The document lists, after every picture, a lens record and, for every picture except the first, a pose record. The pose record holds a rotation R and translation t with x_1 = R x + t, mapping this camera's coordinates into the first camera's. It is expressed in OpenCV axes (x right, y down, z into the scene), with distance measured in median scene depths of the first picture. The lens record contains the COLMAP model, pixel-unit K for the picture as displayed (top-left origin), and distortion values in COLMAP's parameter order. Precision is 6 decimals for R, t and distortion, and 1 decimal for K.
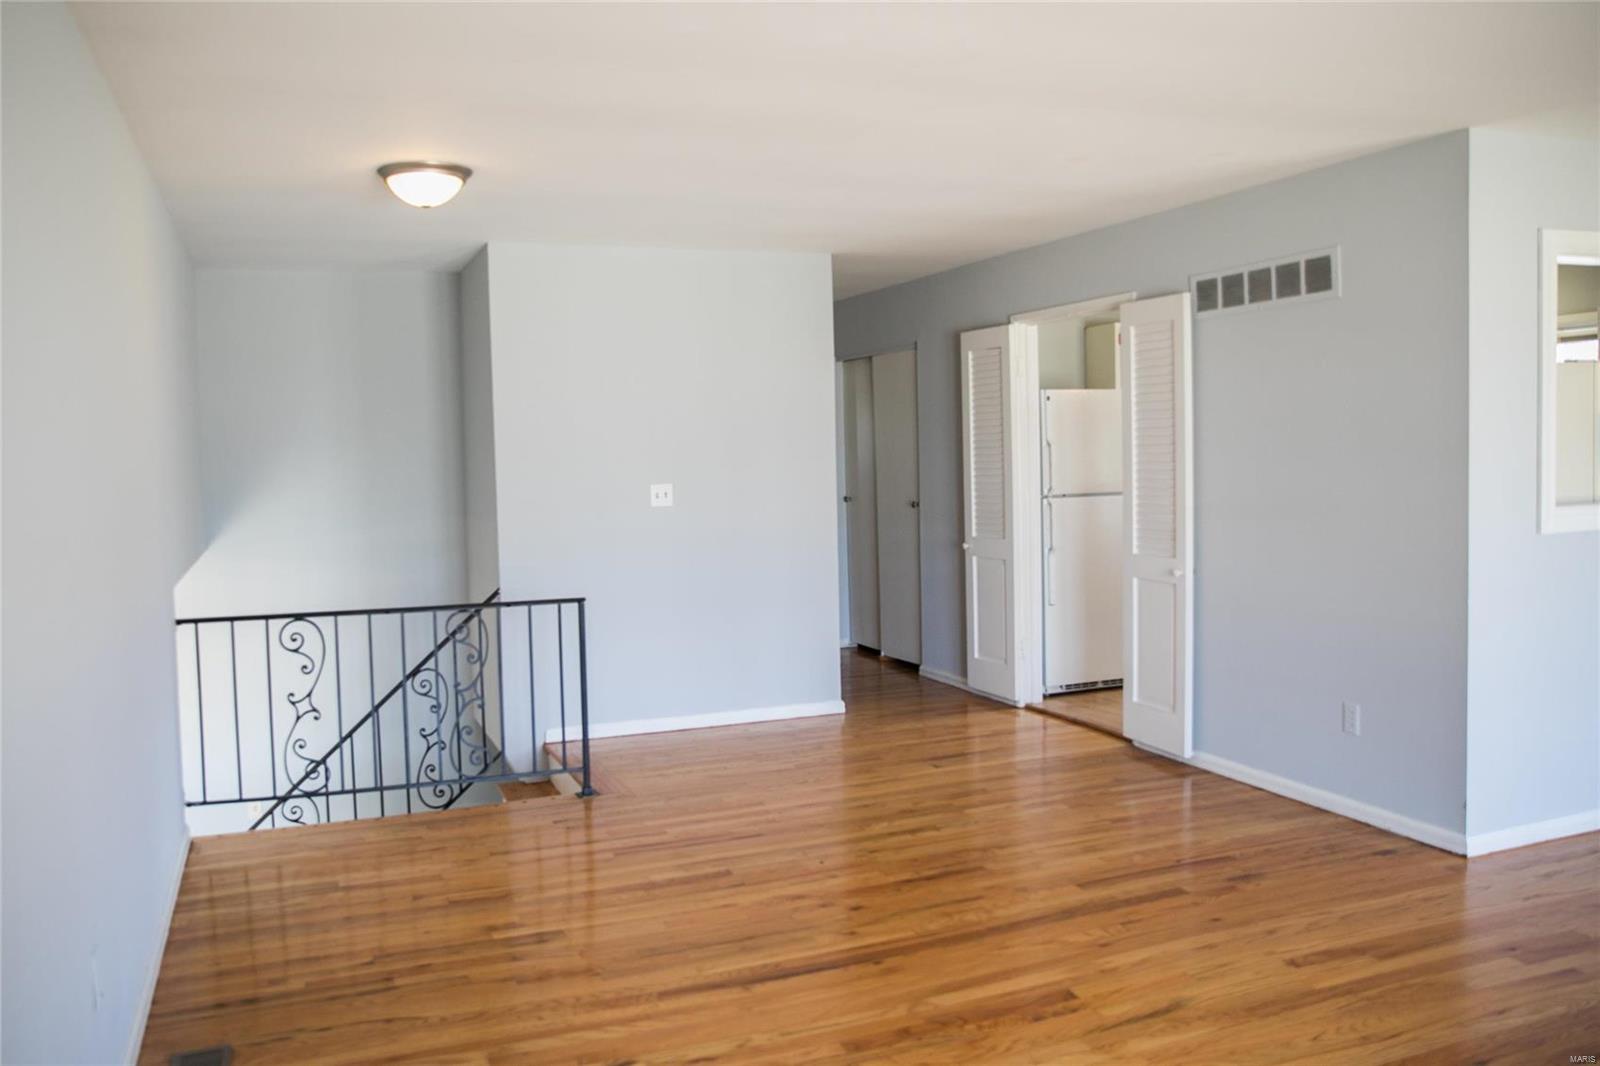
lens RADIAL K [[1121.5, 0, 802.1], [0, 1121.5, 516.7], [0, 0, 1]] dist [-0.109260, 0.071506]
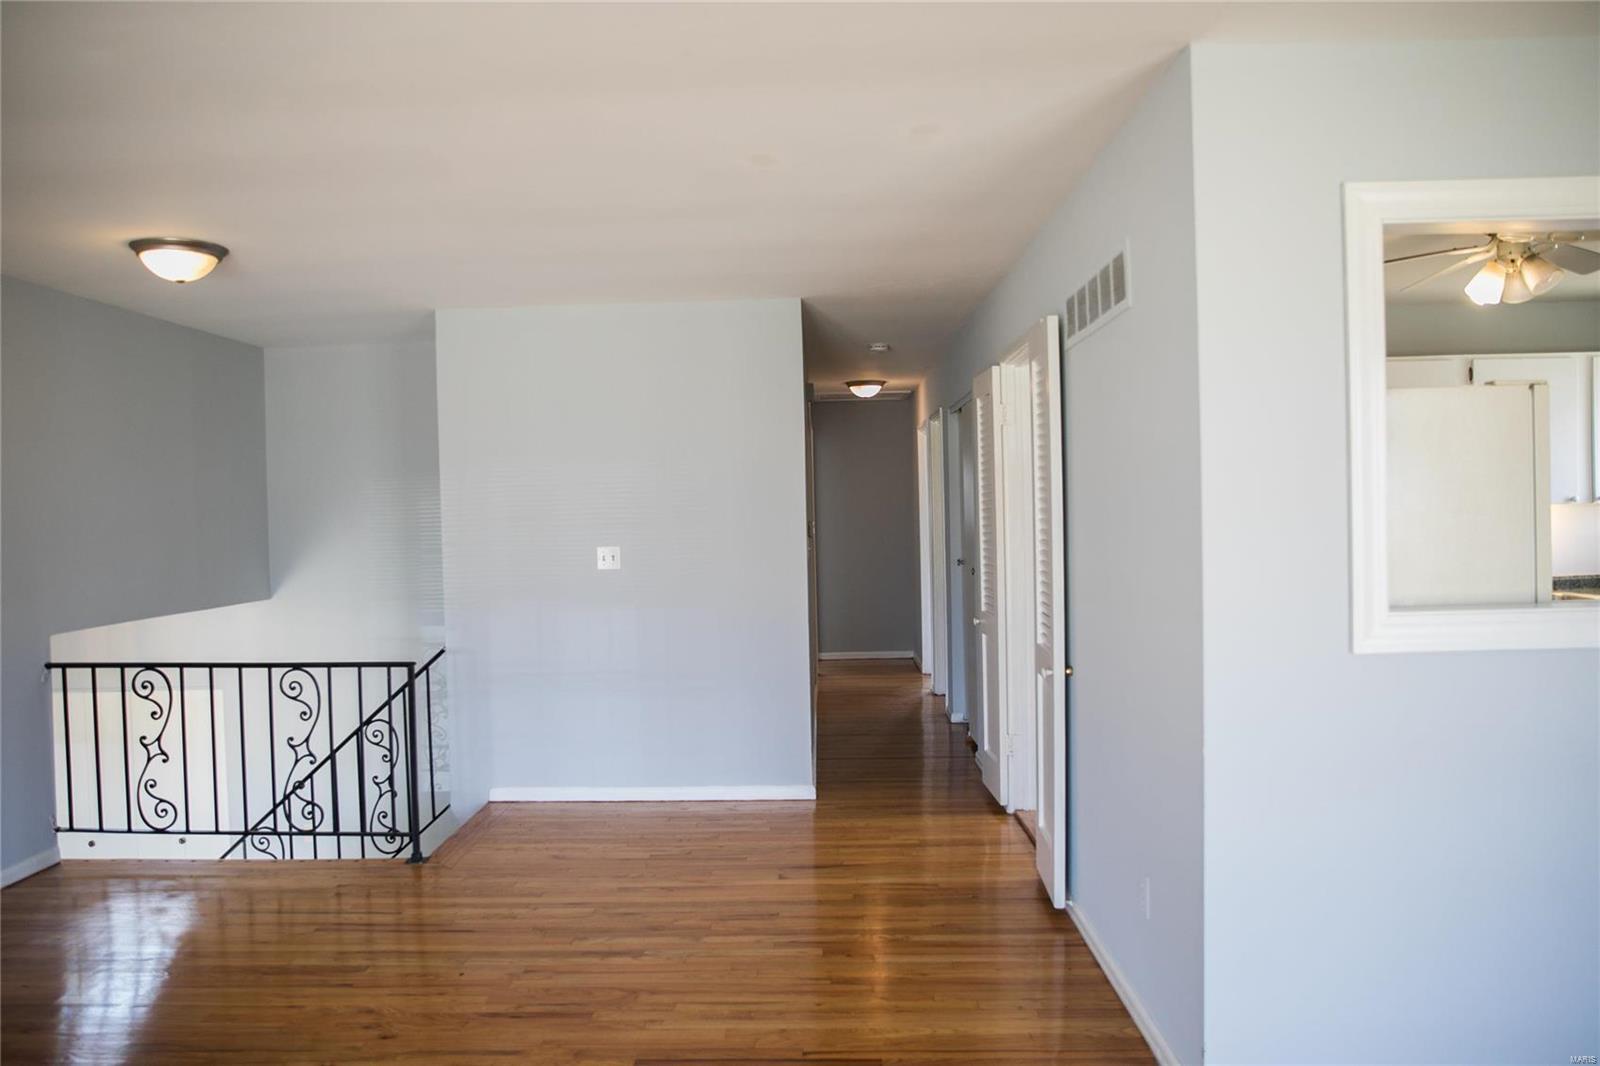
lens RADIAL K [[1092.6, 0, 790.7], [0, 1092.6, 534.9], [0, 0, 1]] dist [-0.108087, 0.088985]
pose [[0.931418, 0.011490, -0.363769, 0.487186], [-0.022097, 0.999443, -0.025011, -0.025579], [0.363279, 0.031334, 0.931153, 0.231720]]
